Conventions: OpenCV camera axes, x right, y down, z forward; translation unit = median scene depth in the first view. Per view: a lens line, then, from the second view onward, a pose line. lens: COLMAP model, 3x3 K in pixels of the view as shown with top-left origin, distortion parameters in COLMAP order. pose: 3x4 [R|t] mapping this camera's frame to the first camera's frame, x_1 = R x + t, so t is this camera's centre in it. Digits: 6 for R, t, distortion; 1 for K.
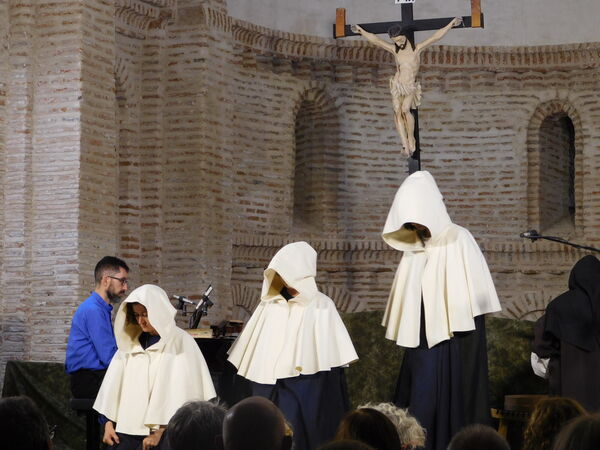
lens RADIAL K [[1607.6, 0, 301.6], [0, 1607.6, 226.7], [0, 0, 1]] dist [0.081958, -0.770711]
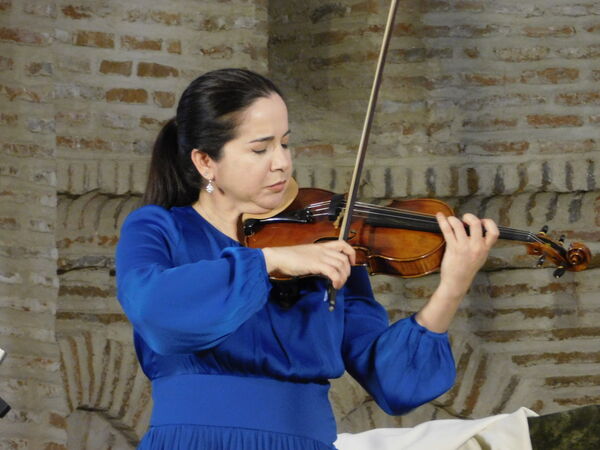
lens RADIAL K [[2032.5, 0, 299.6], [0, 2032.5, 224.9], [0, 0, 1]] dist [0.156432, -2.190800]
pose [[0.998698, -0.041251, -0.030021, 0.010184], [0.042538, 0.998144, 0.043585, 0.003139], [0.028167, -0.044806, 0.998599, 0.666805]]
